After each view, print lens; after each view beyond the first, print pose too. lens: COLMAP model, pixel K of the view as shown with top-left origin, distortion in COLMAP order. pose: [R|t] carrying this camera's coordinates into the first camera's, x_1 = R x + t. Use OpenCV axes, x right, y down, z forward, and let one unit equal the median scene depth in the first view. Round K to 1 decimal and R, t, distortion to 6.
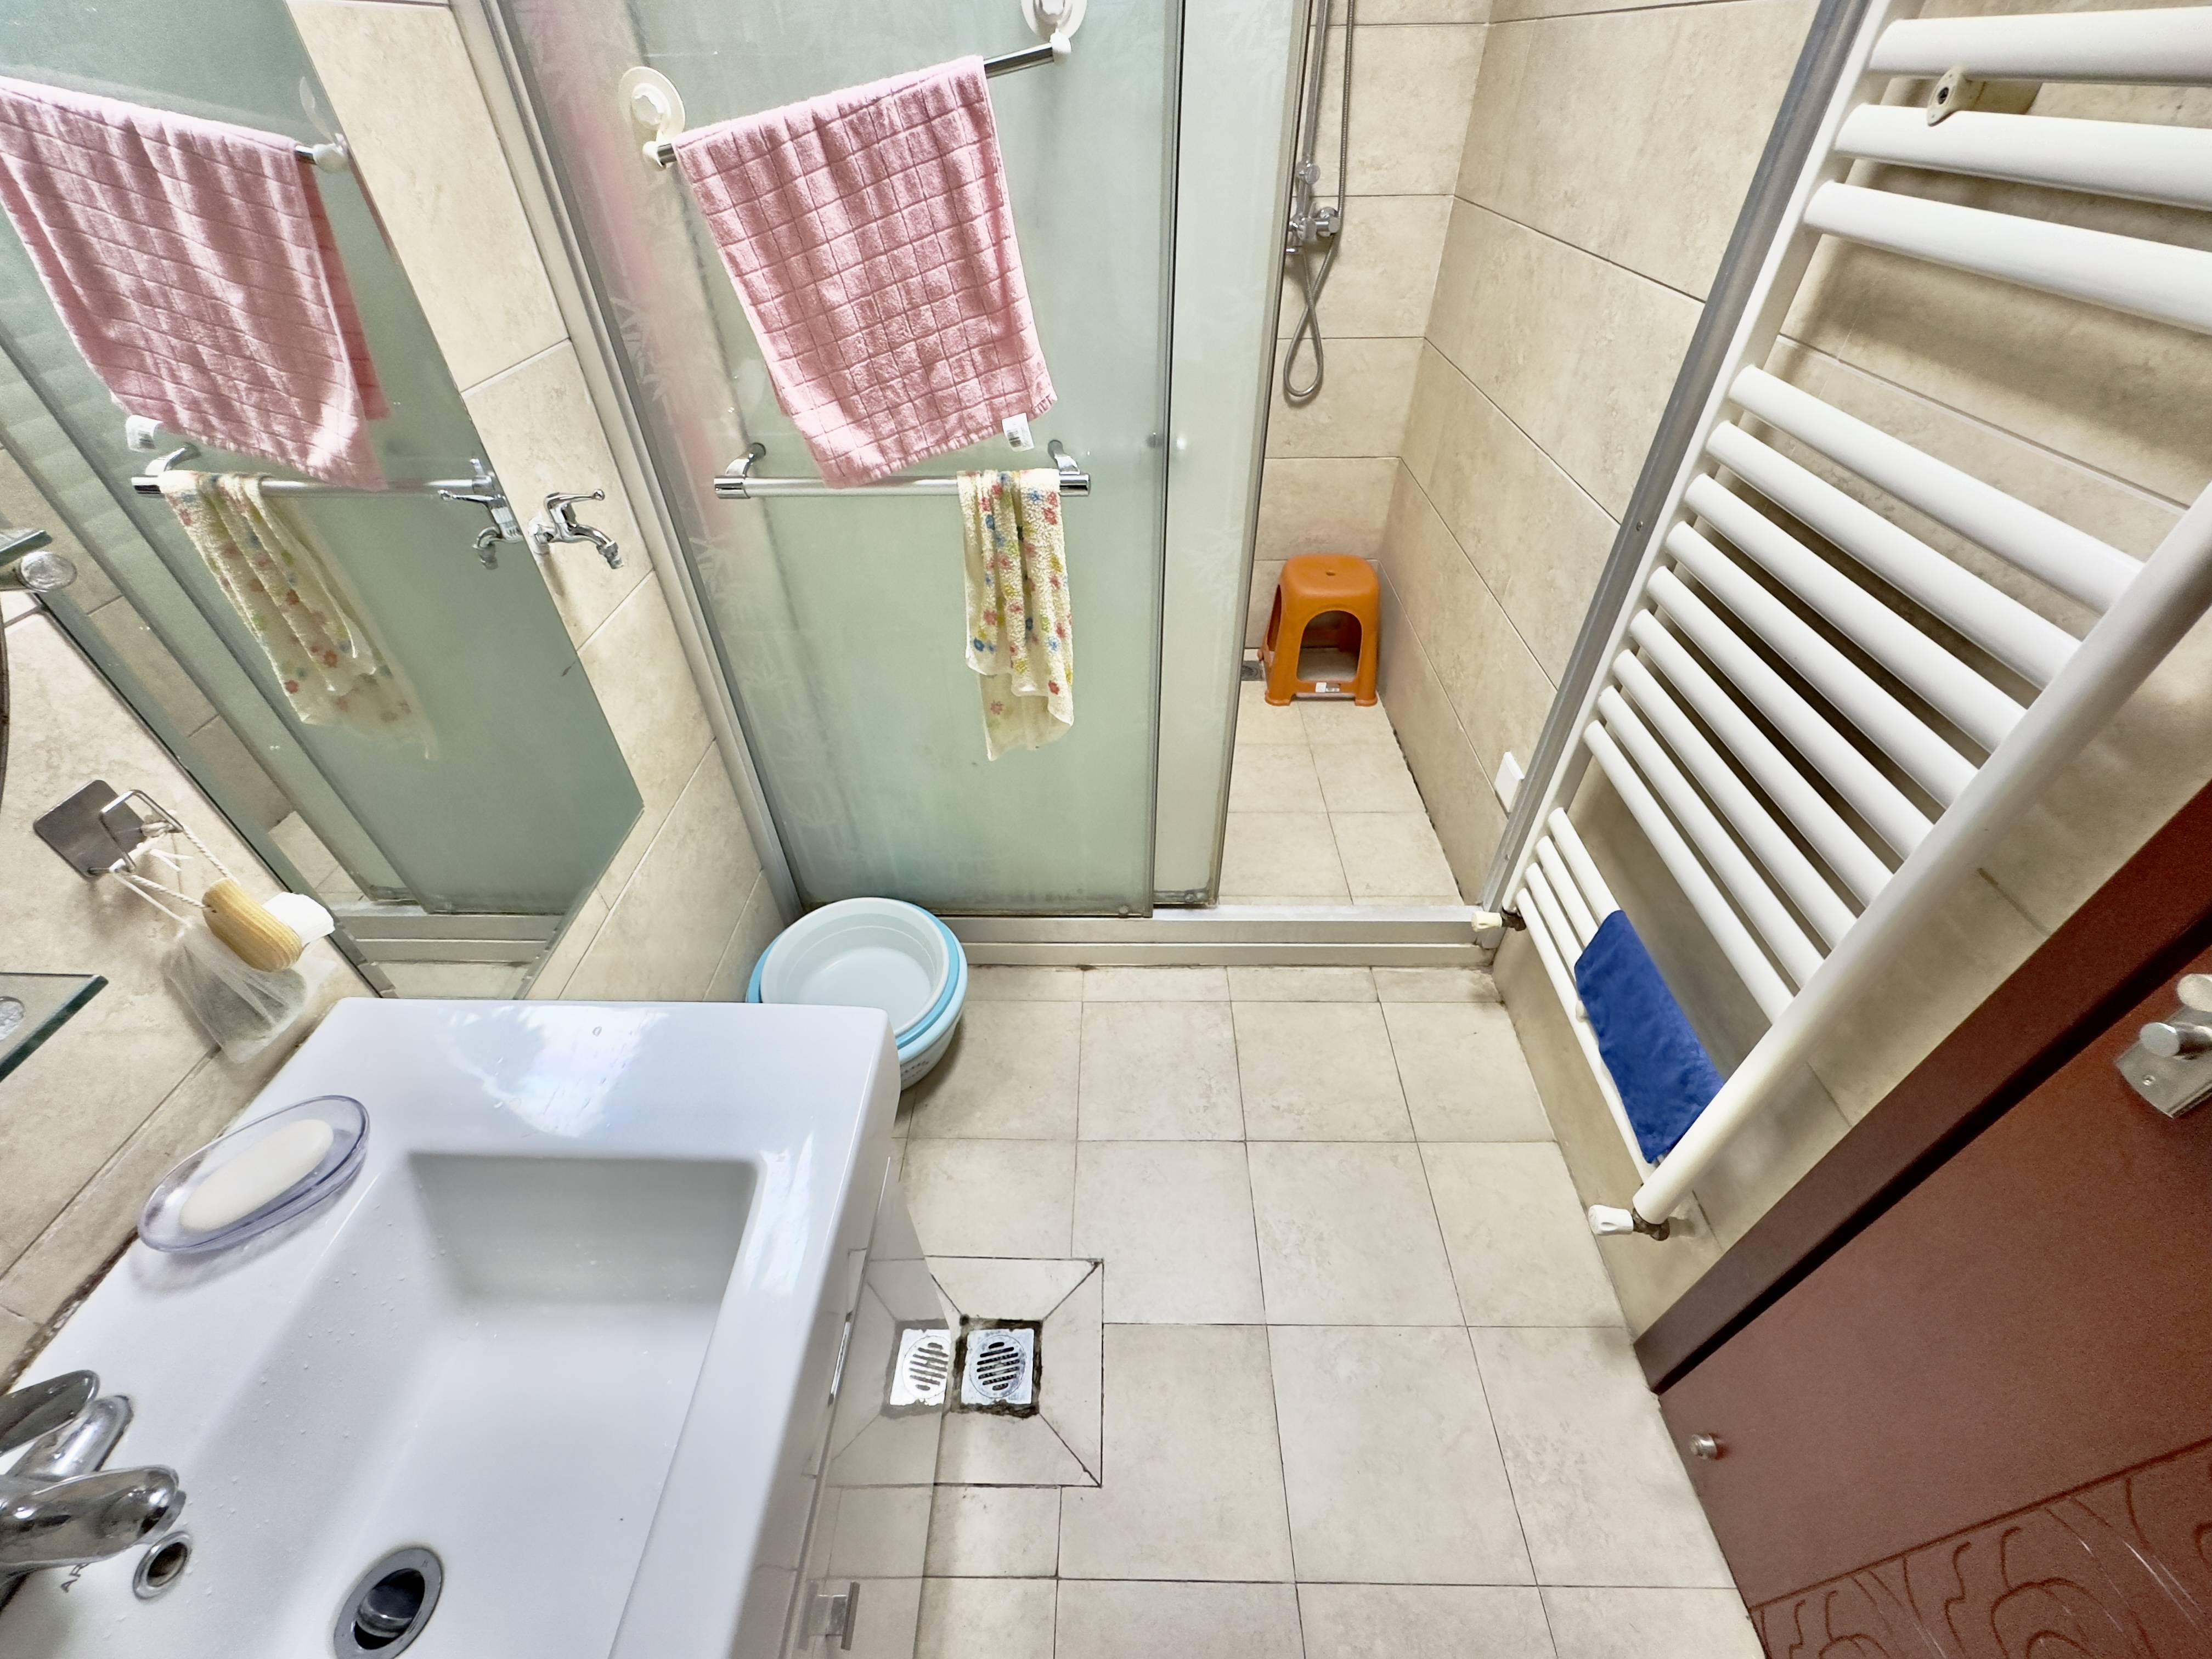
lens RADIAL K [[881.7, 0, 1106.2], [0, 881.7, 826.3], [0, 0, 1]] dist [-0.003214, 0.000648]
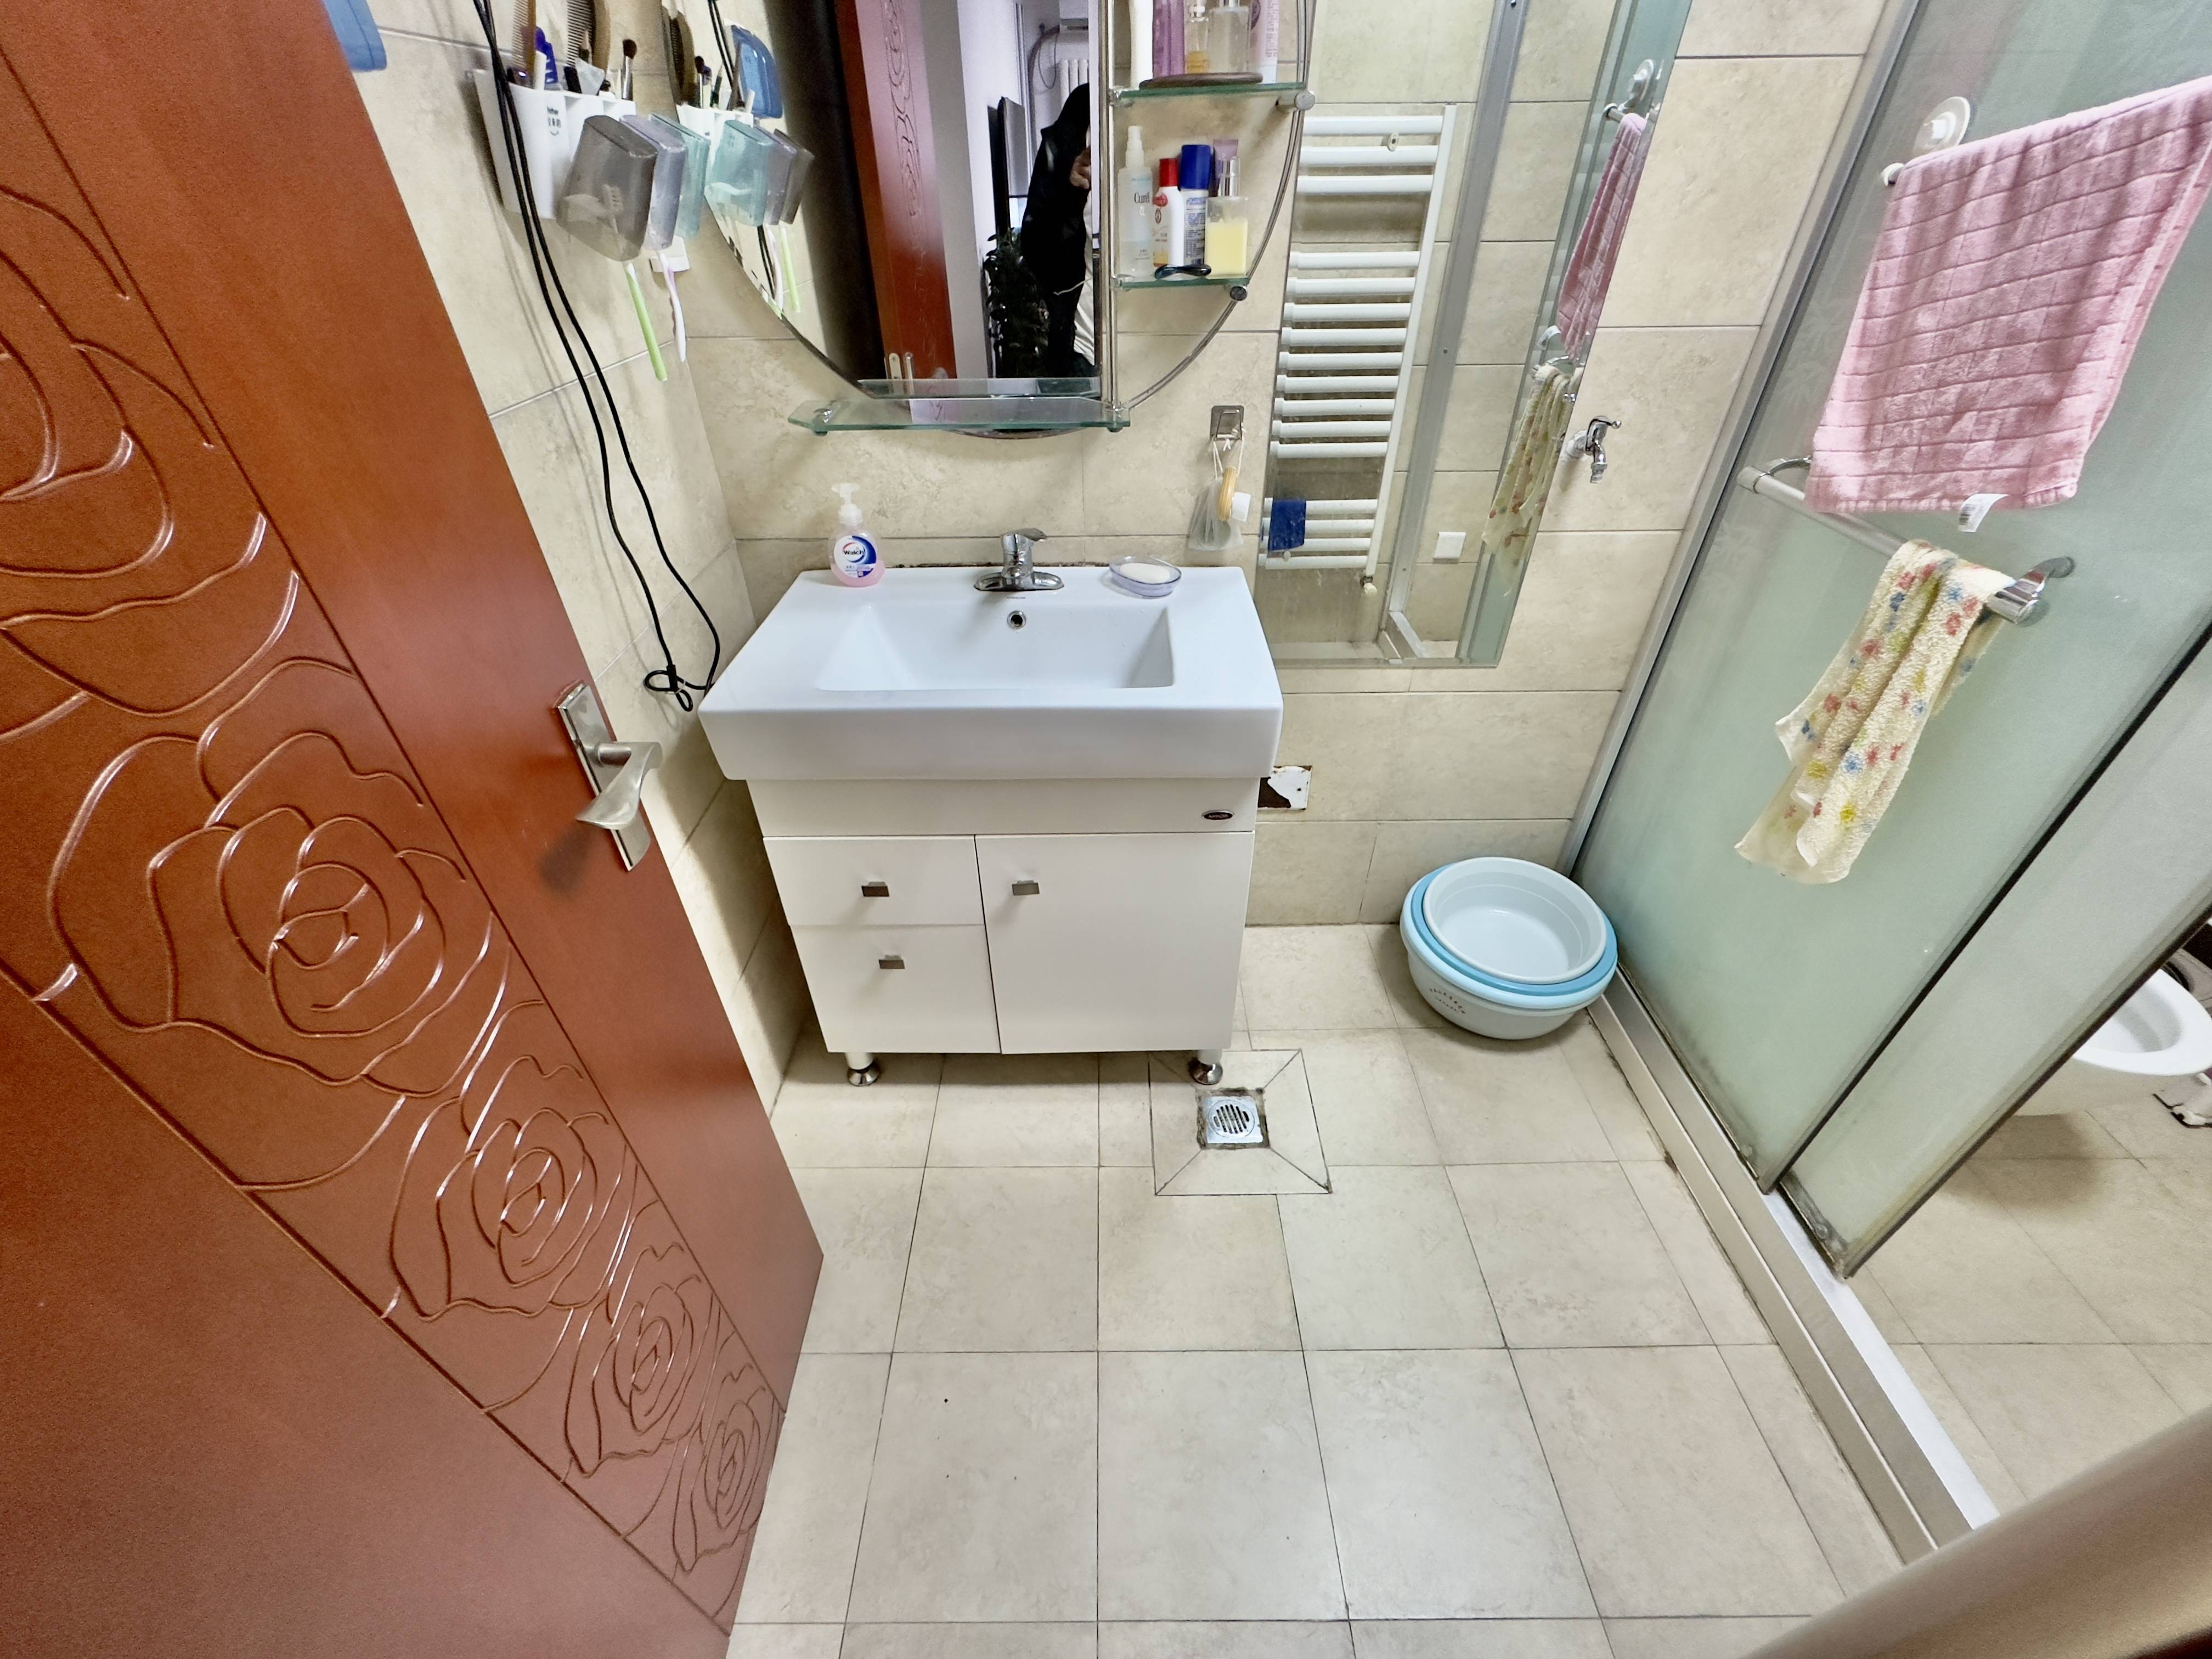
lens RADIAL K [[881.7, 0, 1100.9], [0, 881.7, 827.1], [0, 0, 1]] dist [-0.003214, 0.000648]
pose [[0.014119, 0.609964, -0.792304, 0.727314], [-0.647105, 0.609644, 0.457809, -0.106119], [0.762270, 0.506240, 0.403318, 0.177995]]
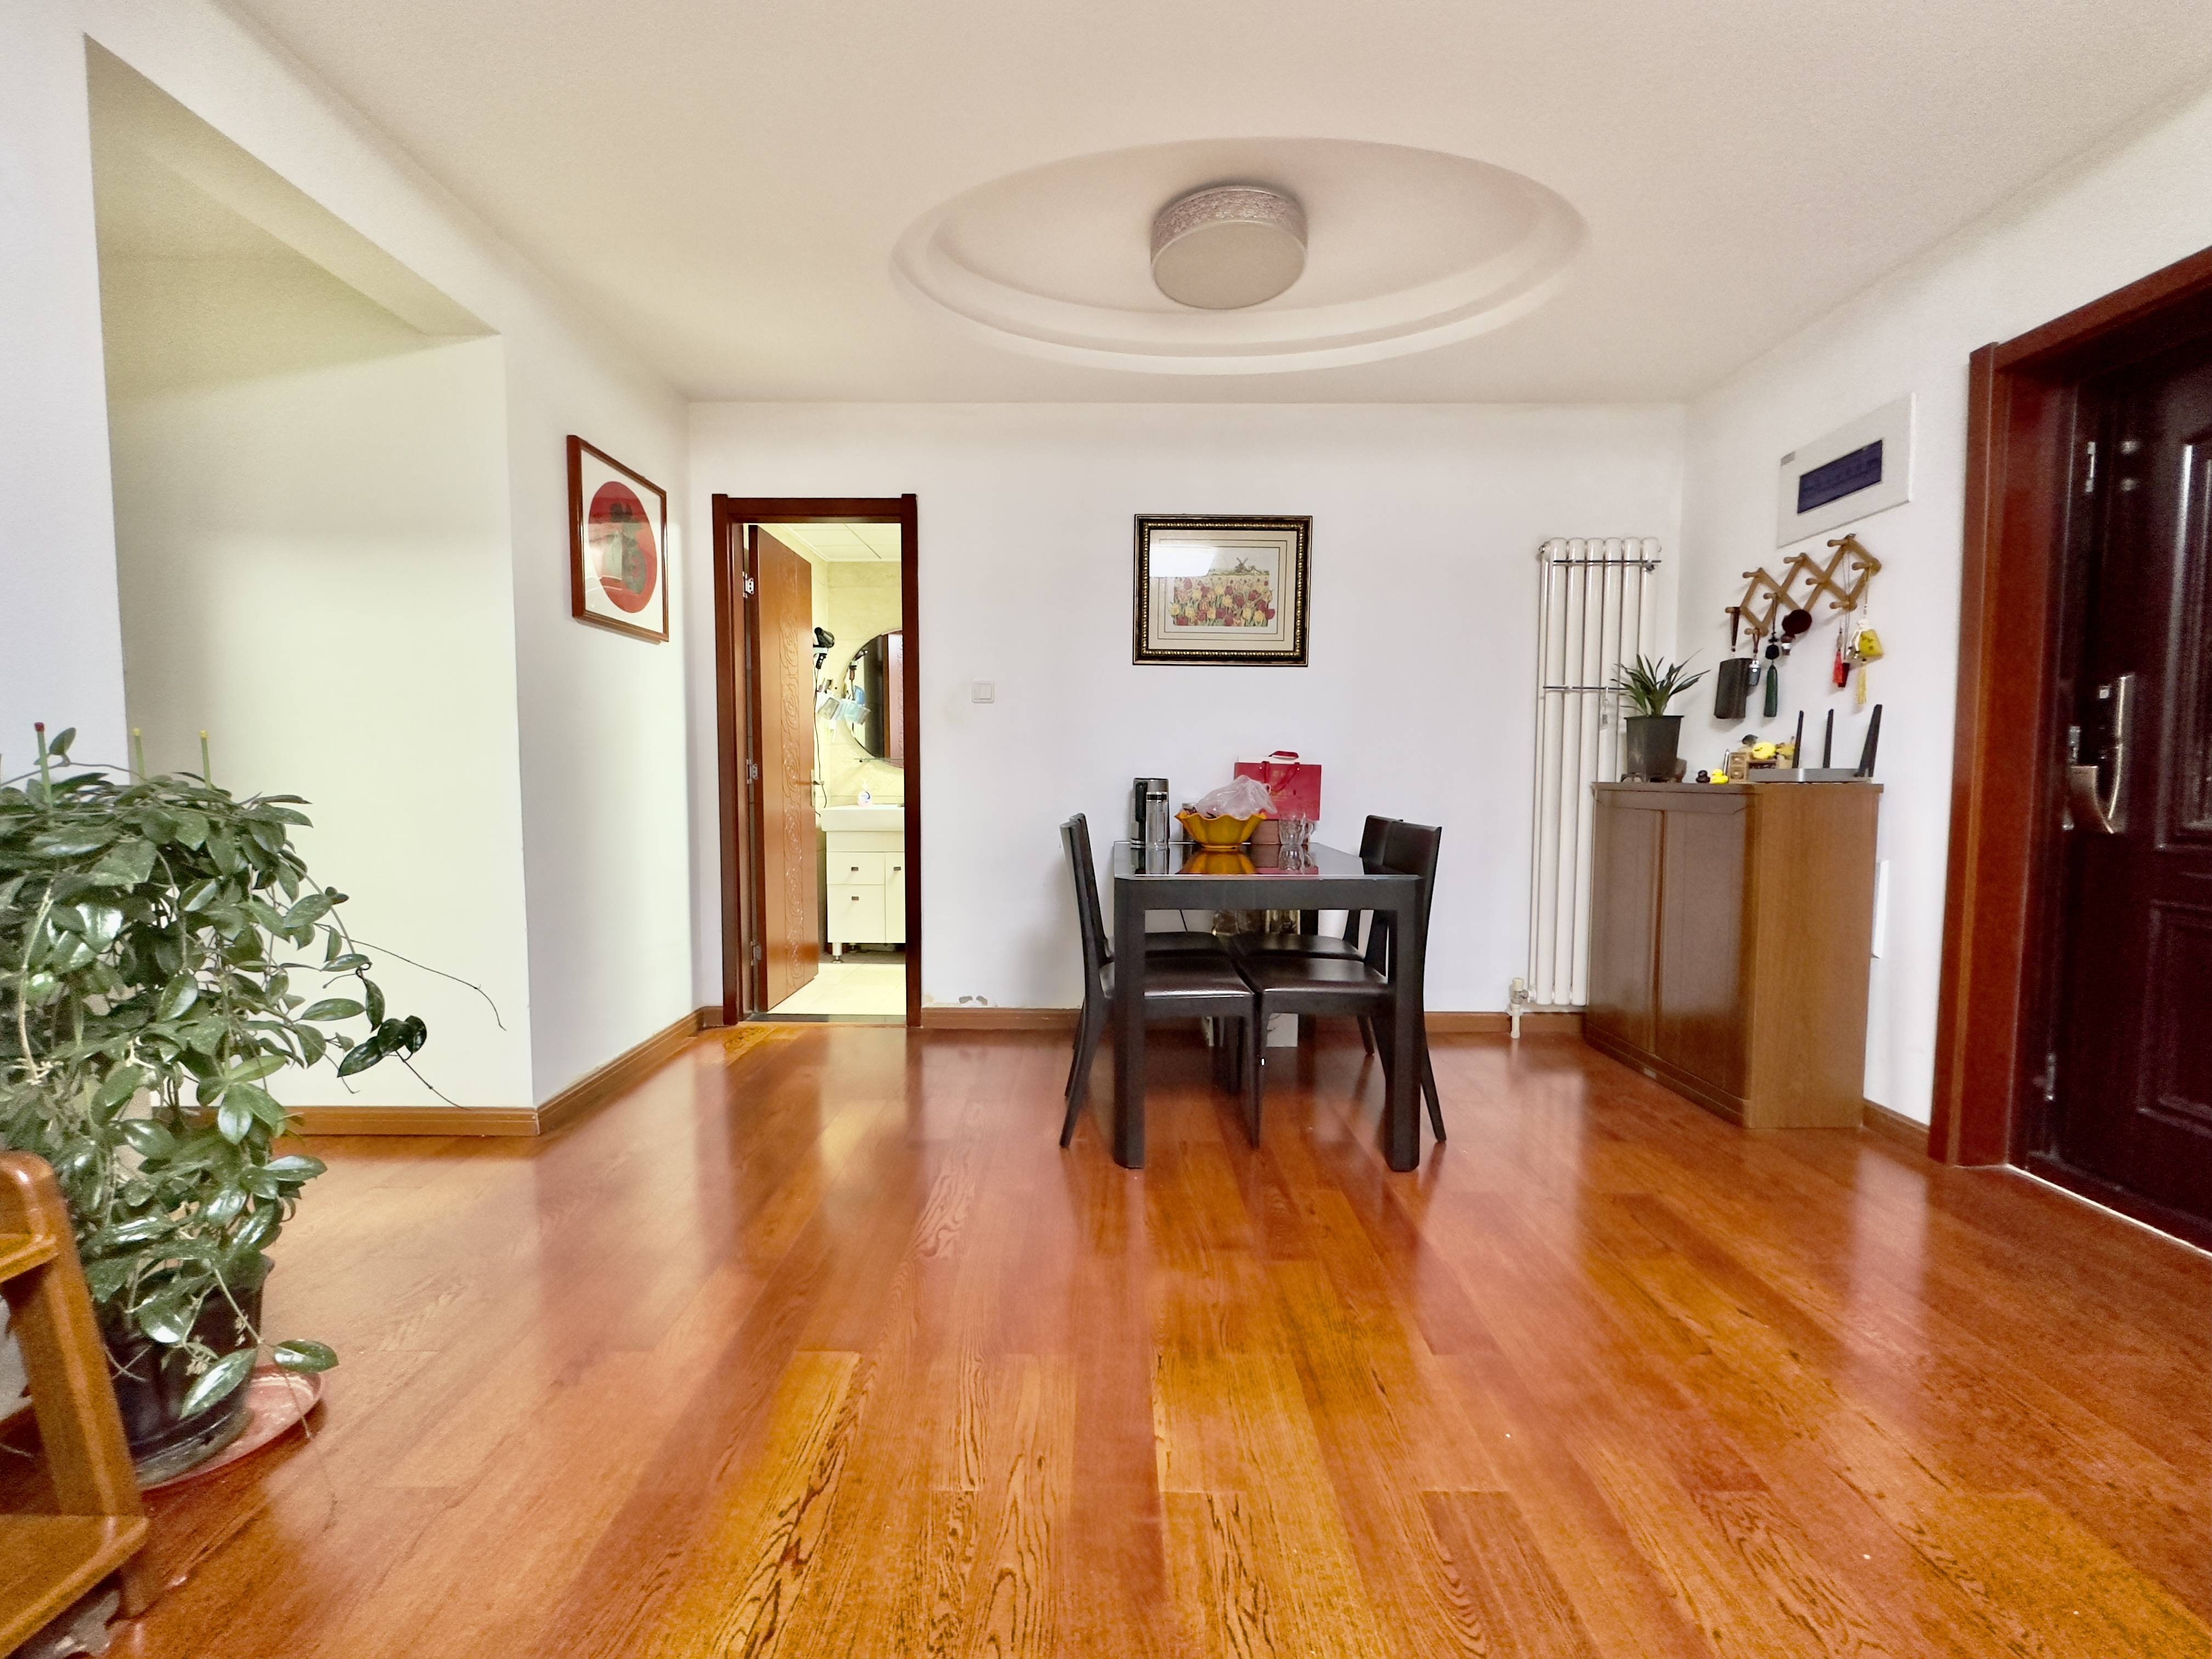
lens RADIAL K [[881.7, 0, 1104.8], [0, 881.7, 827.2], [0, 0, 1]] dist [-0.003214, 0.000648]
pose [[0.009074, 0.073929, -0.997222, 2.958715], [-0.652657, 0.755995, 0.050107, -0.339886], [0.757599, 0.650389, 0.055110, 0.741926]]
